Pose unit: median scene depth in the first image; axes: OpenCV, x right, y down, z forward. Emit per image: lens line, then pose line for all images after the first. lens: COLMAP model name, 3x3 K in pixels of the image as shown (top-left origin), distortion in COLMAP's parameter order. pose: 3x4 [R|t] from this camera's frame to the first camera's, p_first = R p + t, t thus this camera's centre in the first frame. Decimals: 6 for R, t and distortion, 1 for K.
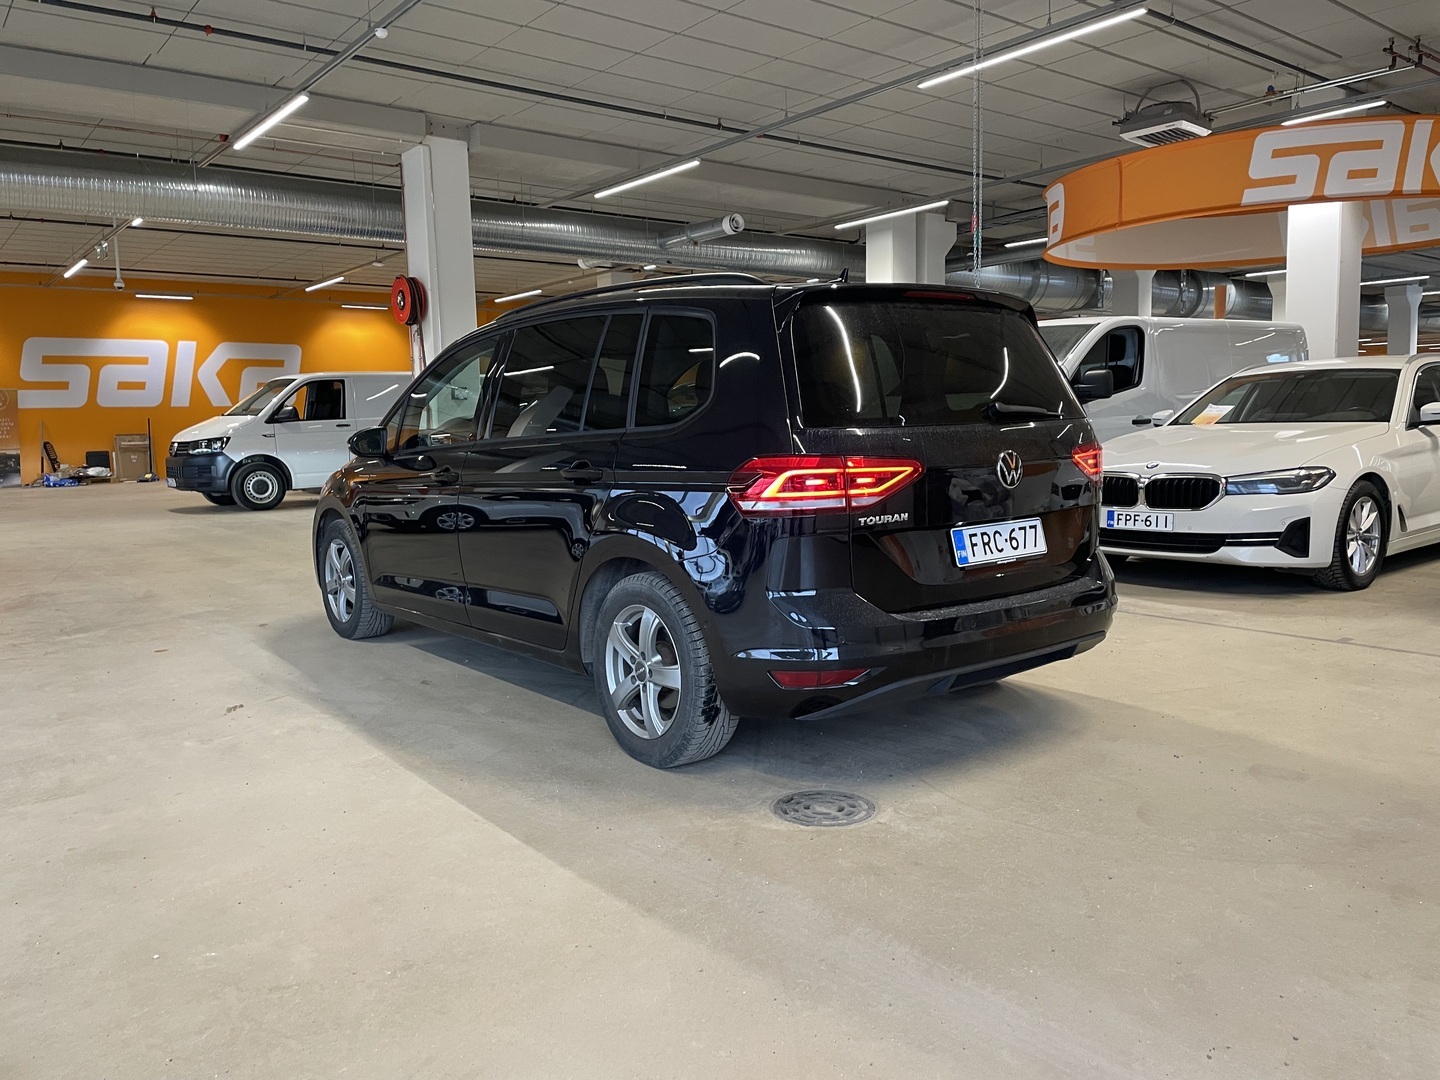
lens RADIAL K [[1087.4, 0, 720.0], [0, 1087.4, 540.0], [0, 0, 1]] dist [0.112058, -0.159280]
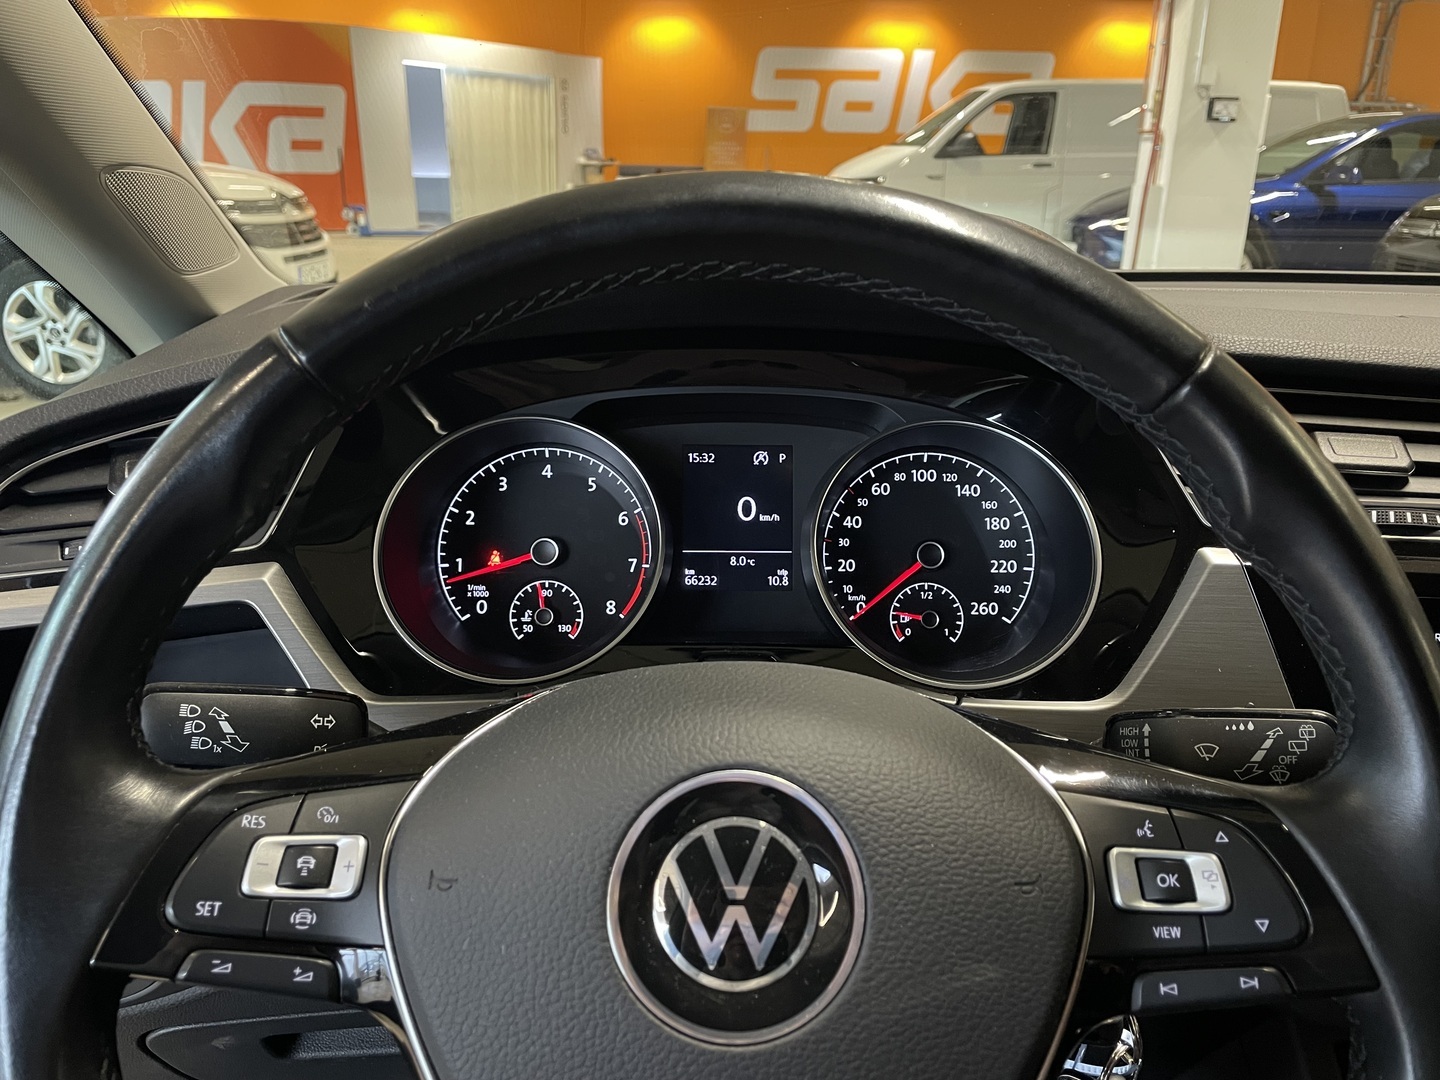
lens RADIAL K [[1087.4, 0, 720.0], [0, 1087.4, 540.0], [0, 0, 1]] dist [0.112058, -0.159280]
pose [[0.785425, 0.240341, -0.570390, -0.039064], [-0.106417, 0.960246, 0.258077, -0.024371], [0.609741, -0.142001, 0.779777, 0.210960]]
